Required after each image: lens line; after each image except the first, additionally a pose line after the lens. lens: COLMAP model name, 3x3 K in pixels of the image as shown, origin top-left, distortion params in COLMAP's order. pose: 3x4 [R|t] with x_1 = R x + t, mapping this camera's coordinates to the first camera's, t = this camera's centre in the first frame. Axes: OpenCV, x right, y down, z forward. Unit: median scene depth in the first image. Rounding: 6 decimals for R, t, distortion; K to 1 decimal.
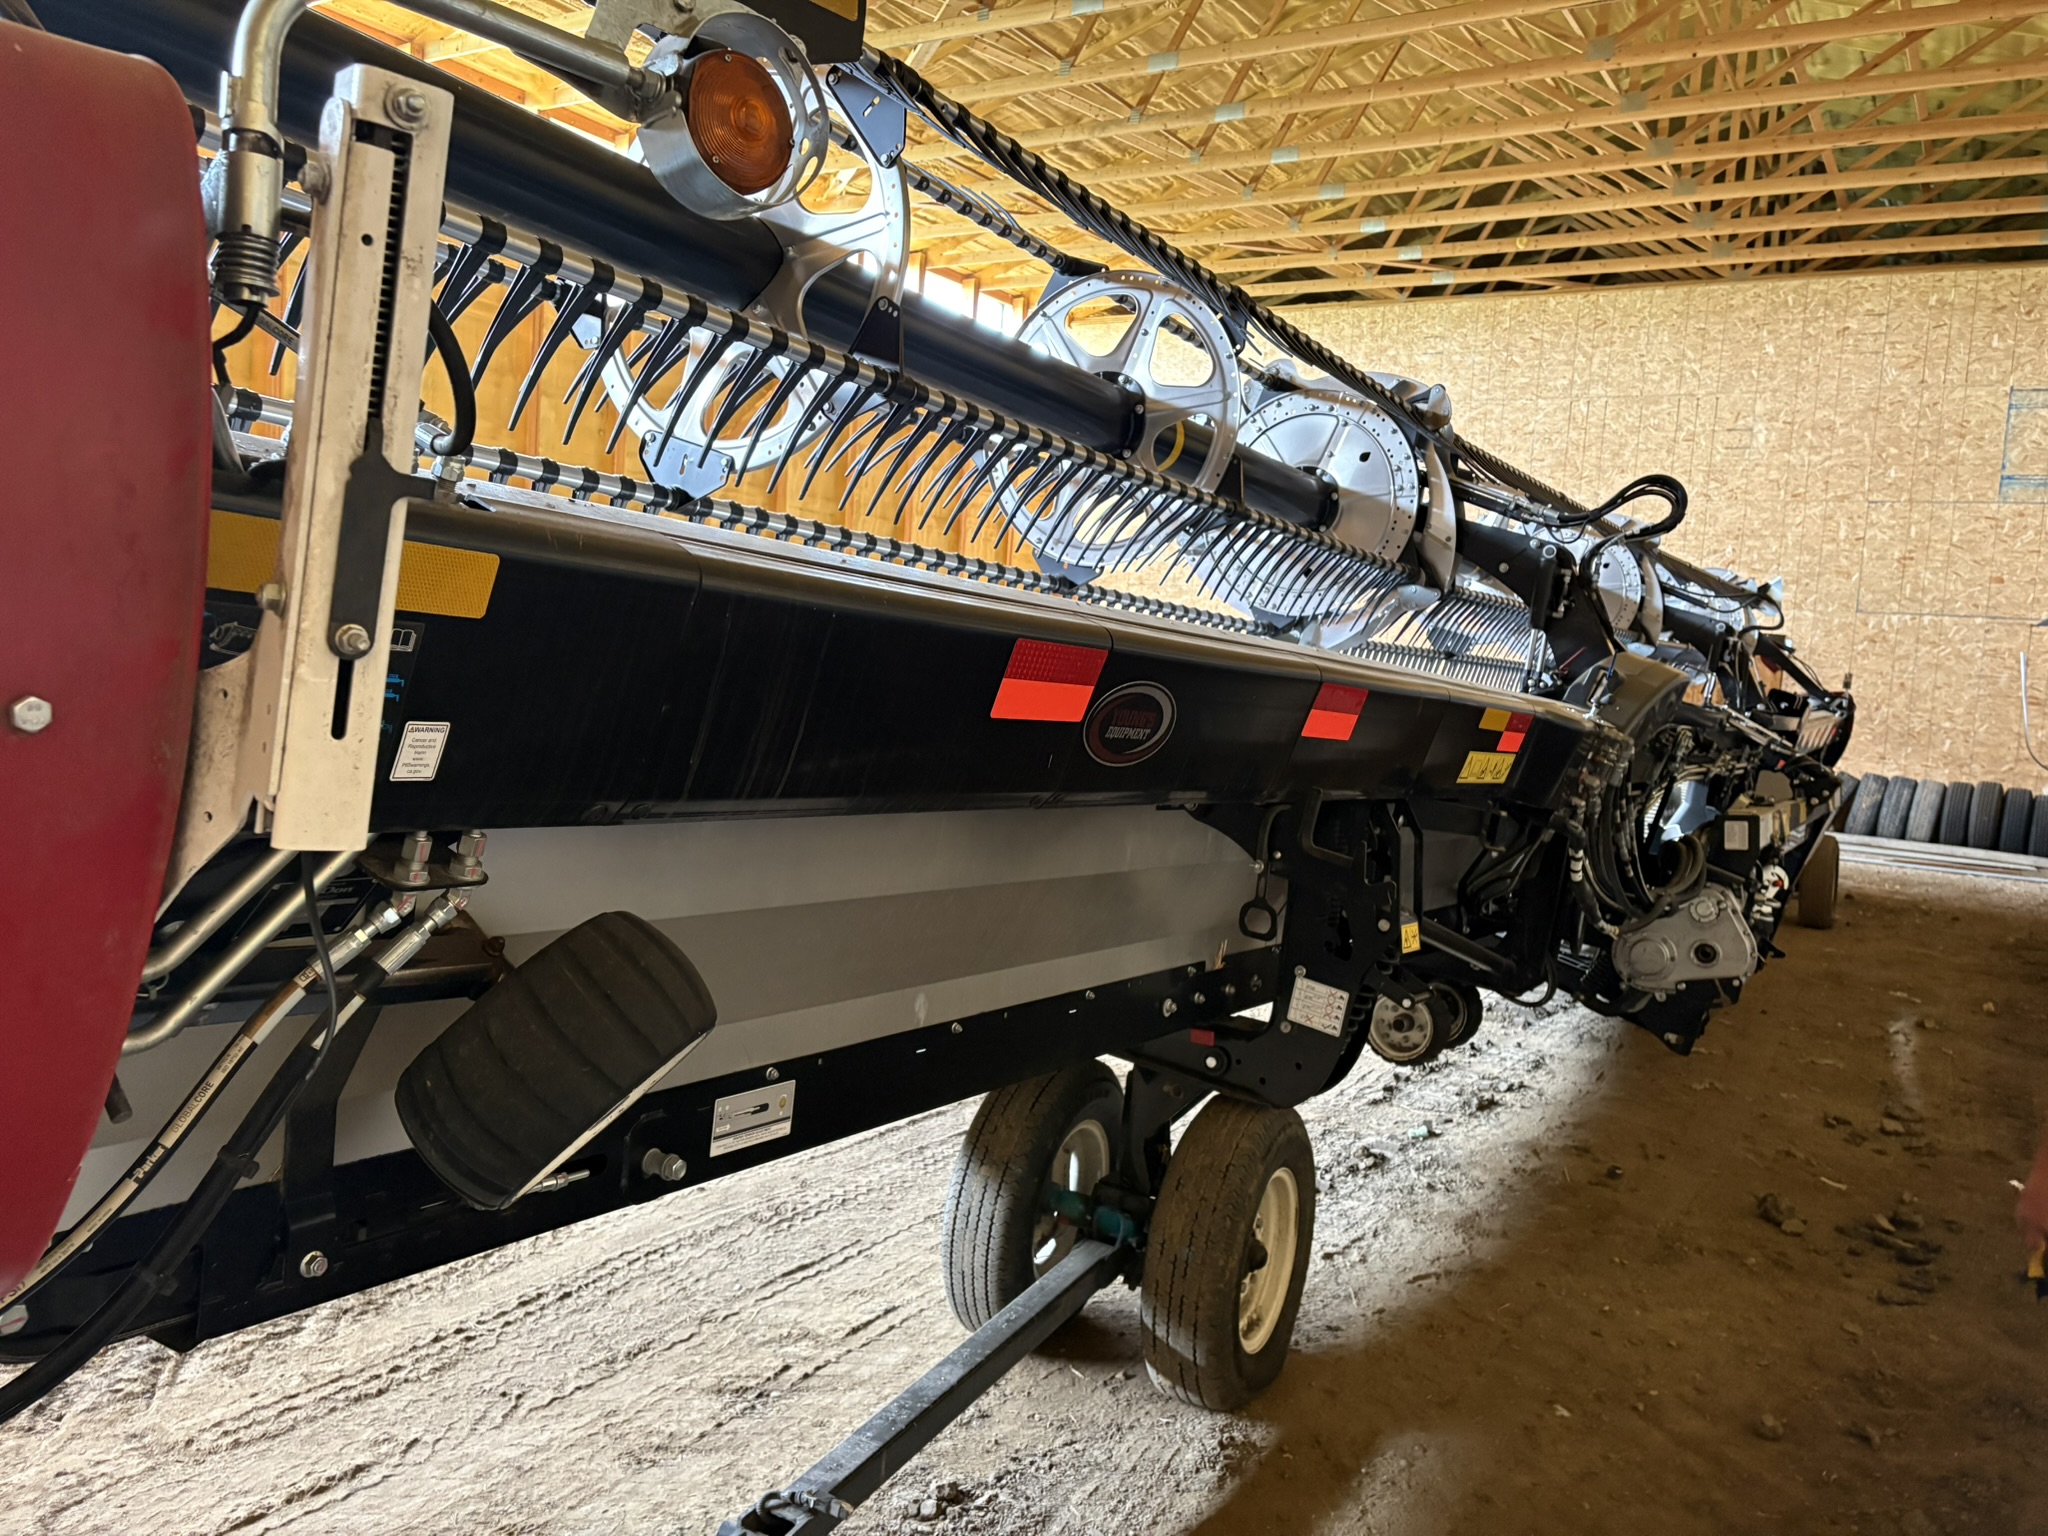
lens RADIAL K [[1584.6, 0, 1021.7], [0, 1584.6, 715.2], [0, 0, 1]] dist [-0.001594, -0.006084]
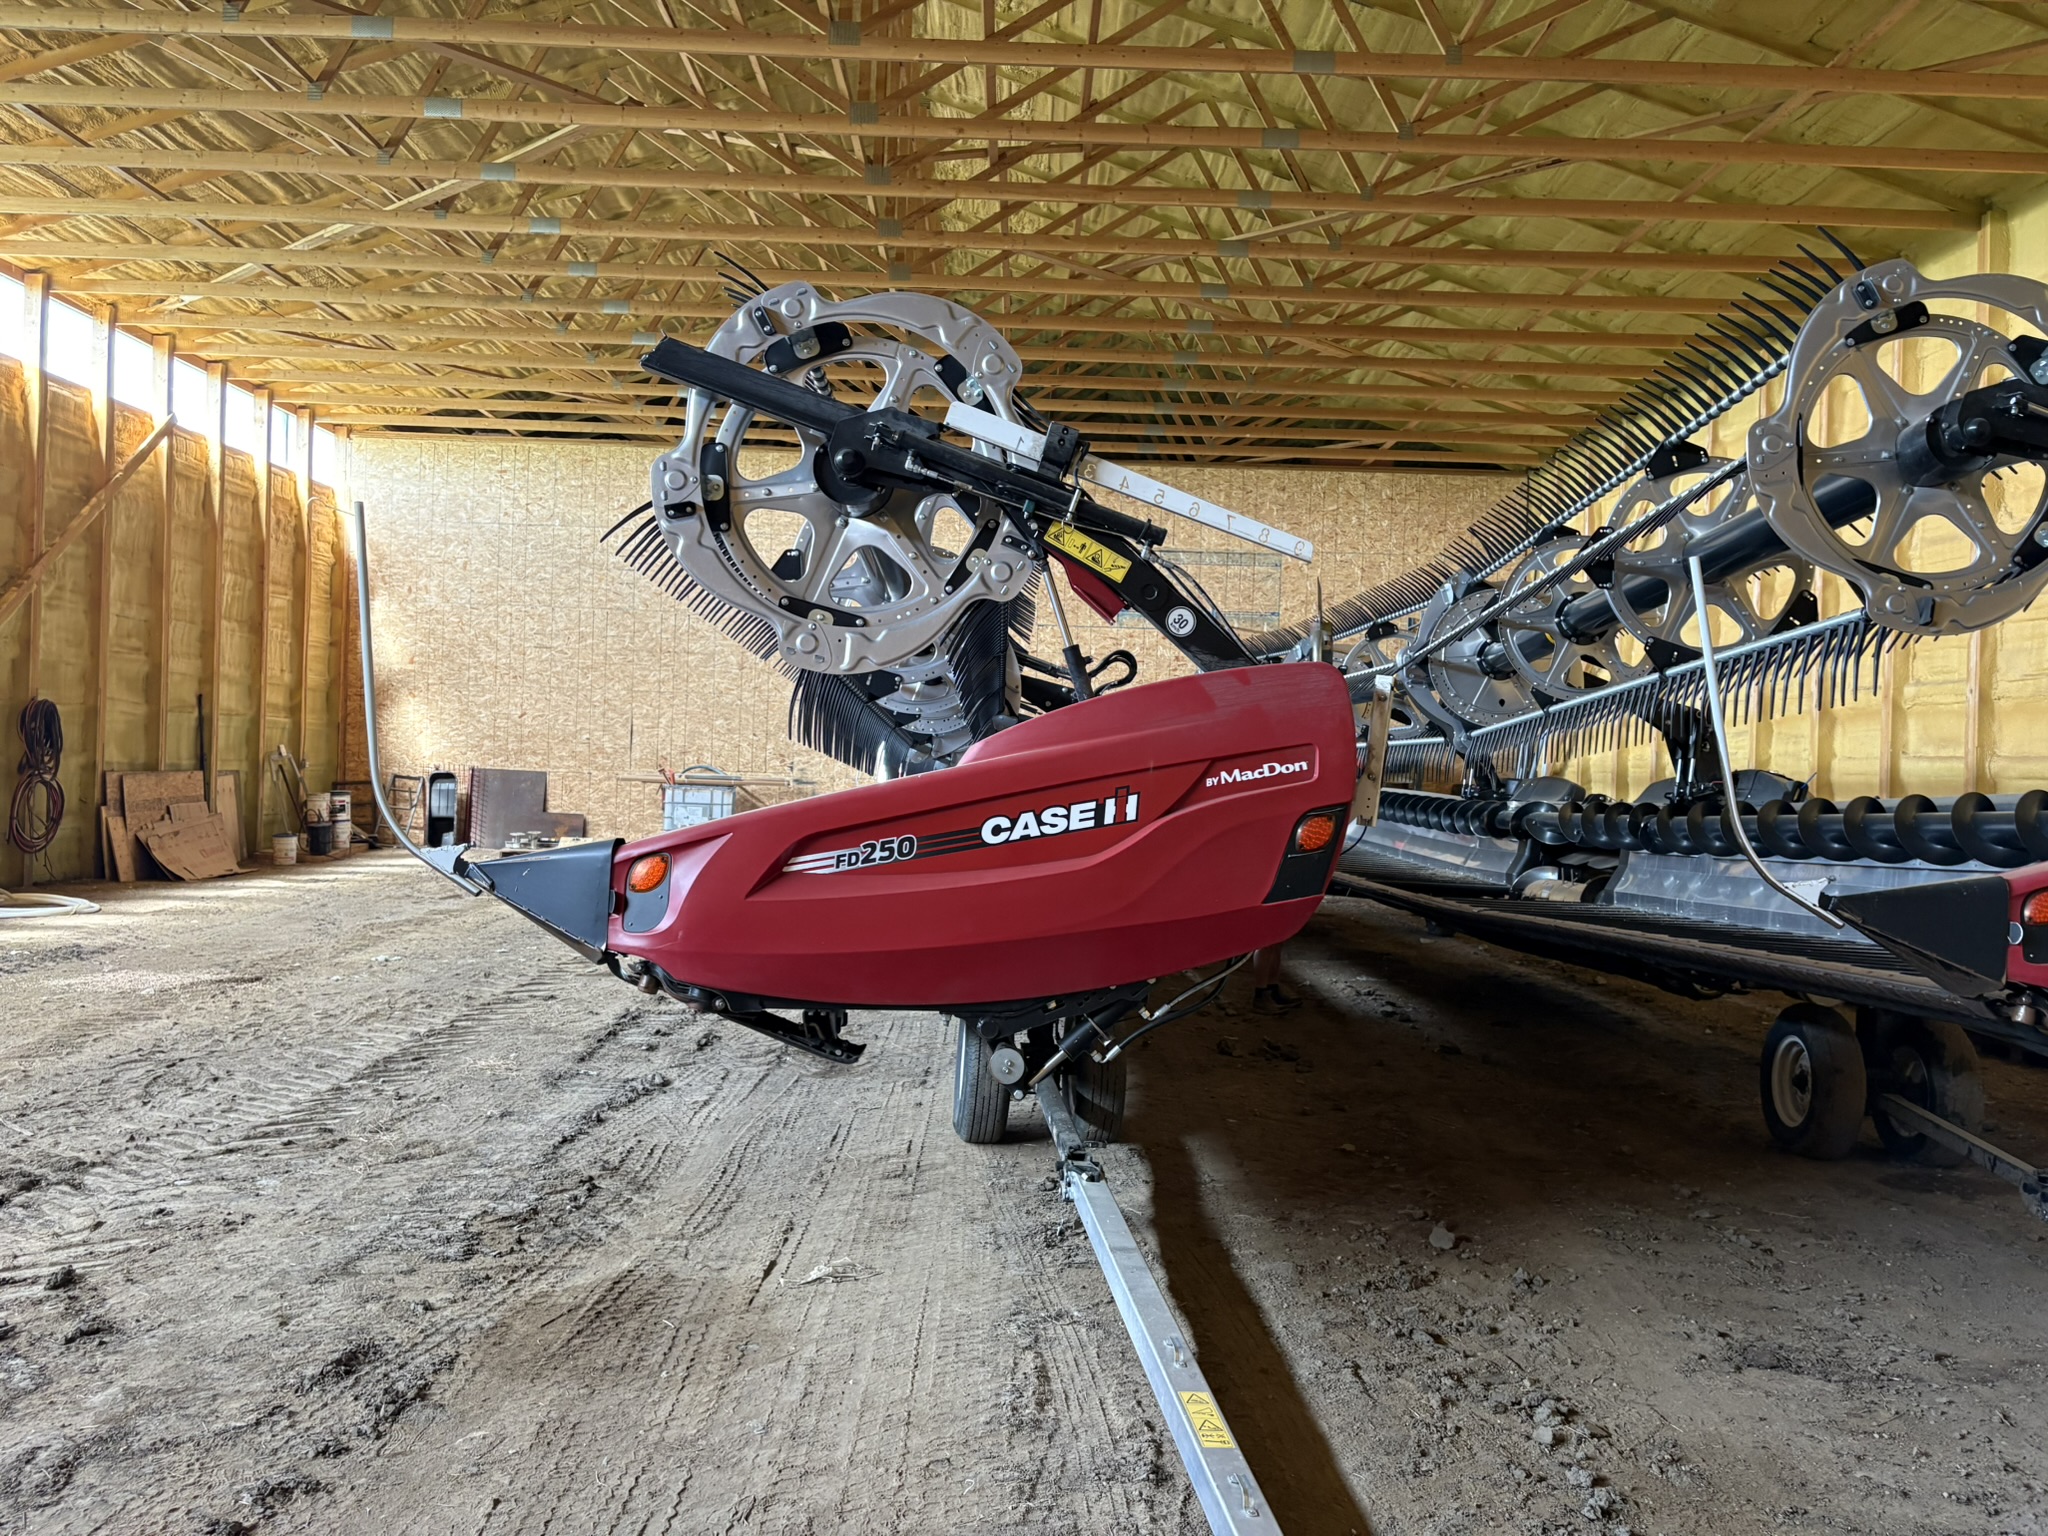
lens RADIAL K [[1673.0, 0, 1027.5], [0, 1673.0, 765.4], [0, 0, 1]] dist [-0.078049, -0.001793]
pose [[0.824850, -0.034440, 0.564302, -0.864292], [0.044271, 0.999013, -0.003741, -0.028722], [-0.563616, 0.028068, 0.825560, -0.534808]]
